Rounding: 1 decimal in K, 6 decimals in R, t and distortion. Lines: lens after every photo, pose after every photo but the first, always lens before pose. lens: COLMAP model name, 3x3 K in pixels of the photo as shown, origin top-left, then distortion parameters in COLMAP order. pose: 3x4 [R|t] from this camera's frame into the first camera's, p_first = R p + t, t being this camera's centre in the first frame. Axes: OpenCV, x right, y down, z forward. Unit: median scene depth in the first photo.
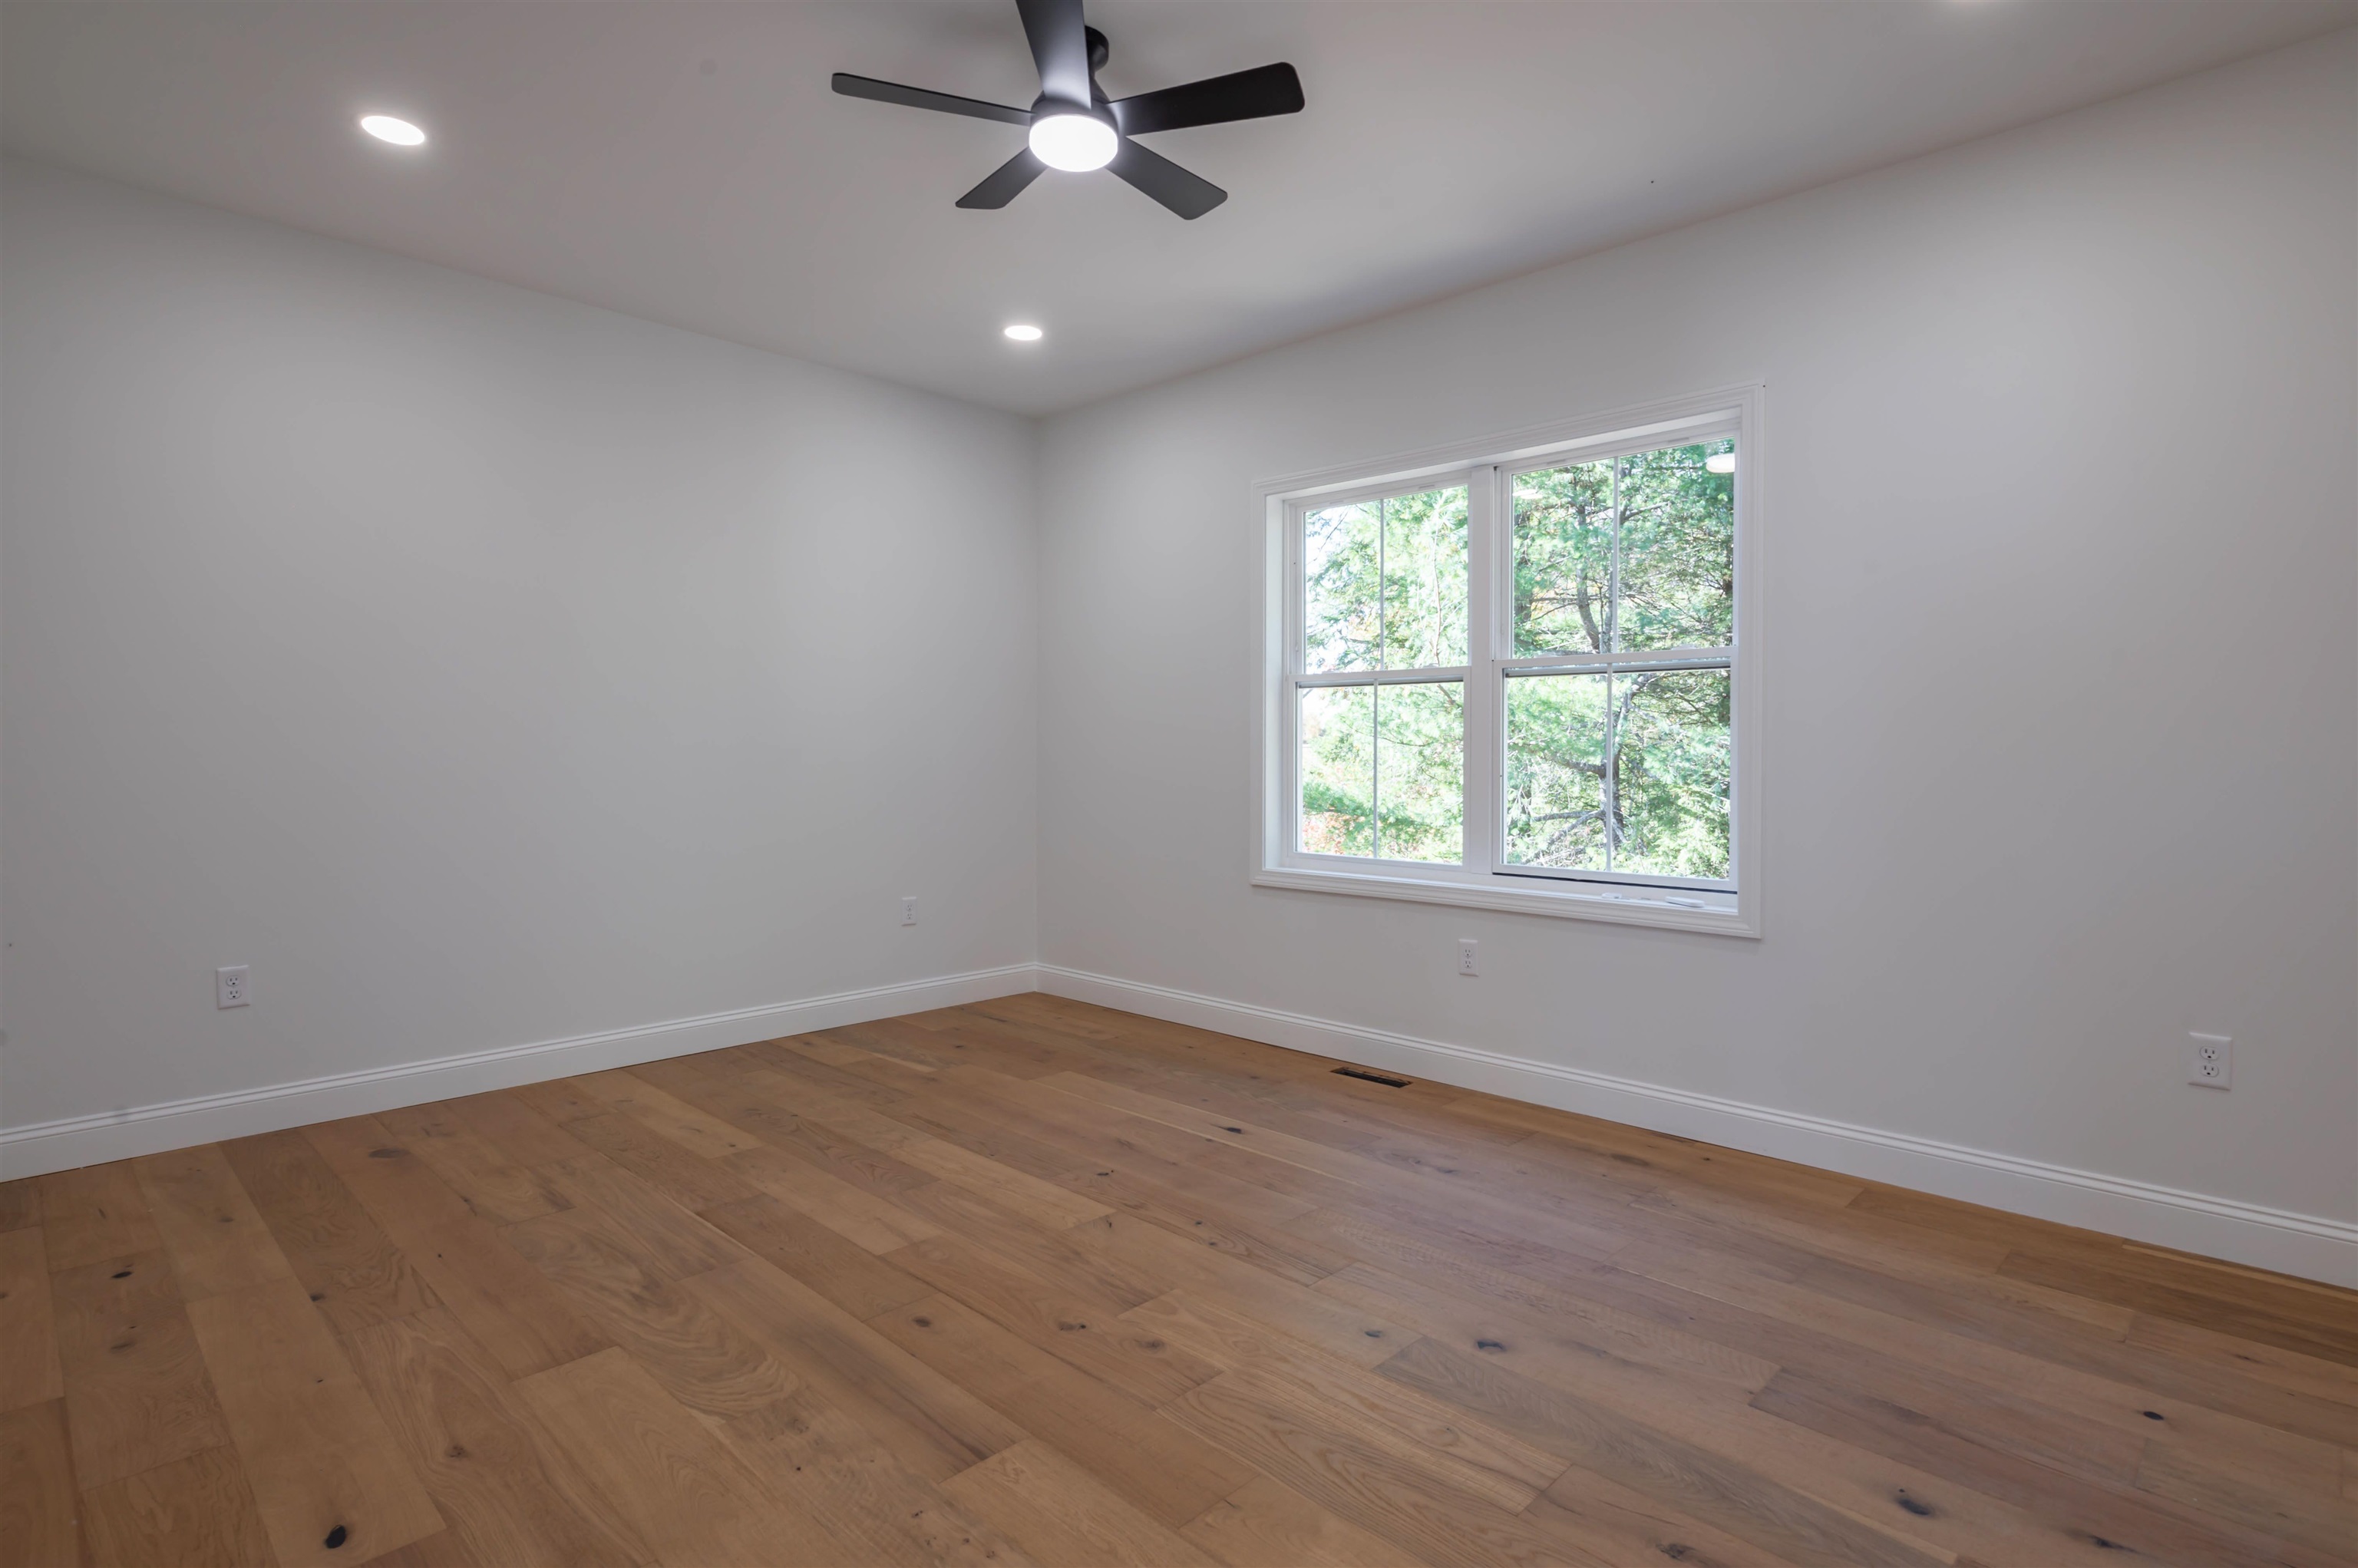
lens RADIAL K [[1159.5, 0, 1177.5], [0, 1159.5, 800.7], [0, 0, 1]] dist [-0.000406, 0.000592]
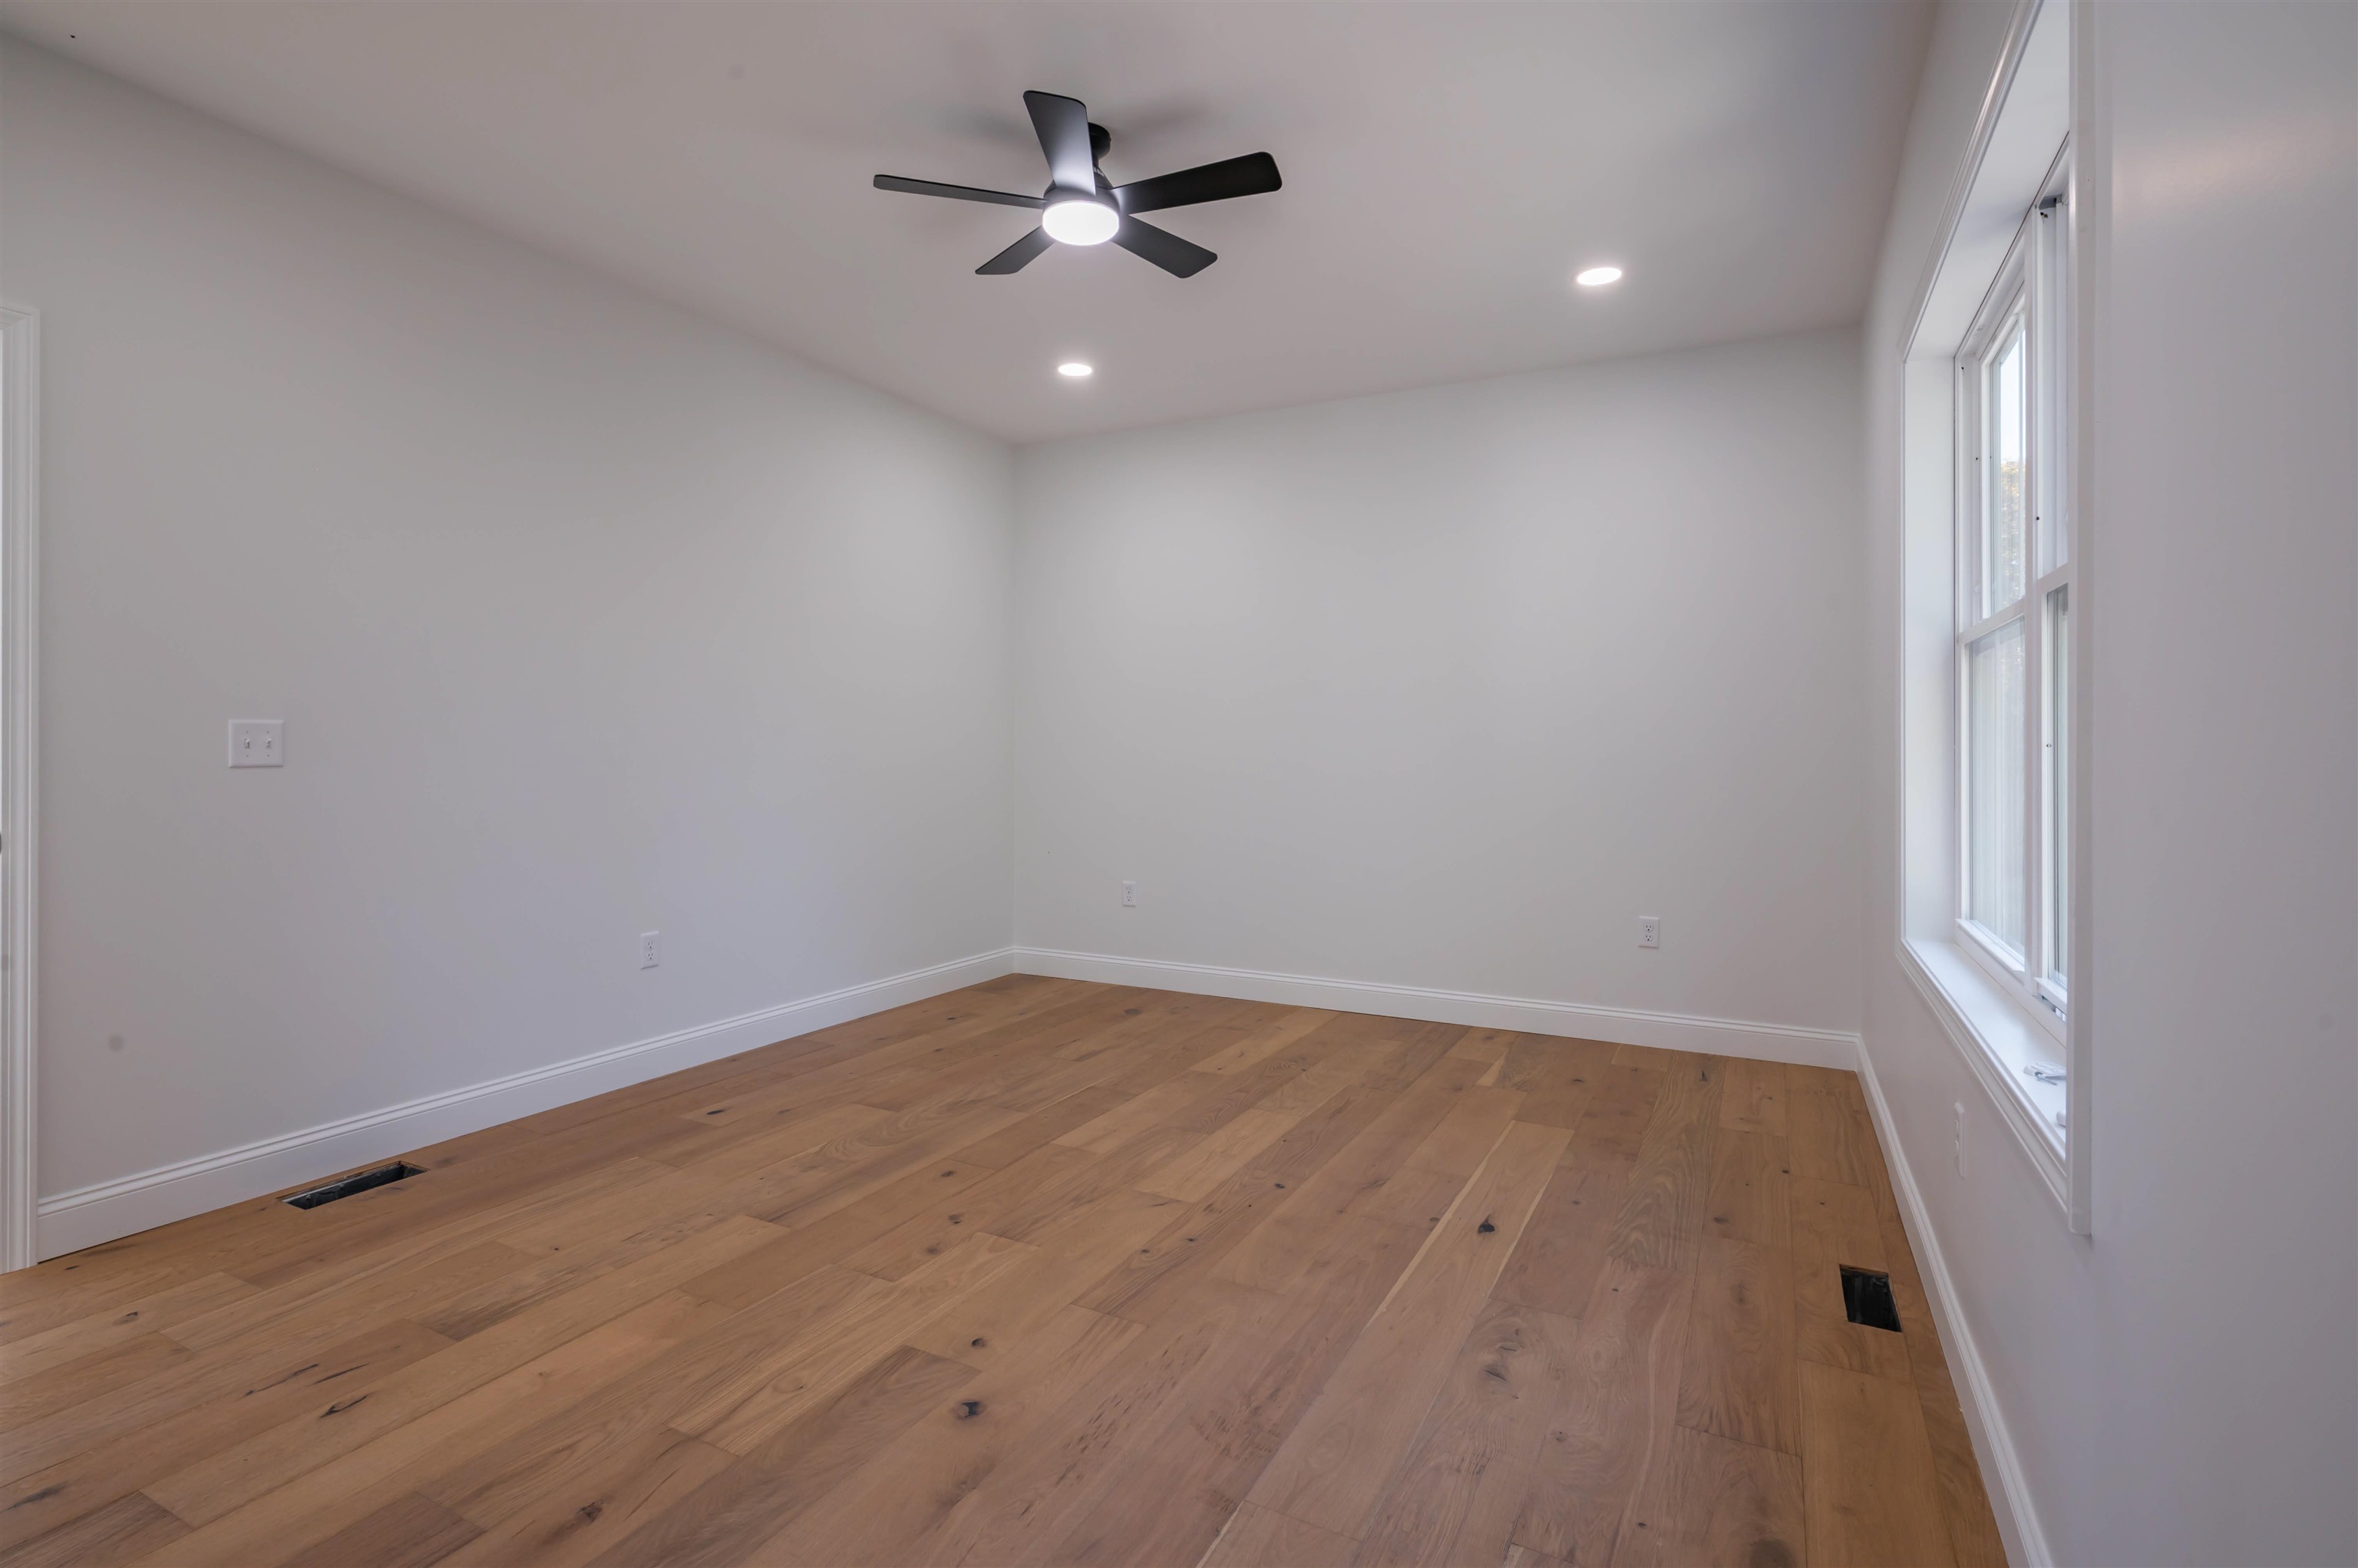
lens RADIAL K [[1186.5, 0, 1176.7], [0, 1186.5, 780.7], [0, 0, 1]] dist [-0.001506, 0.000139]
pose [[0.272219, 0.022260, -0.961978, 0.983791], [-0.046151, 0.998884, 0.010054, -0.018971], [0.961128, 0.041659, 0.272942, 0.746801]]
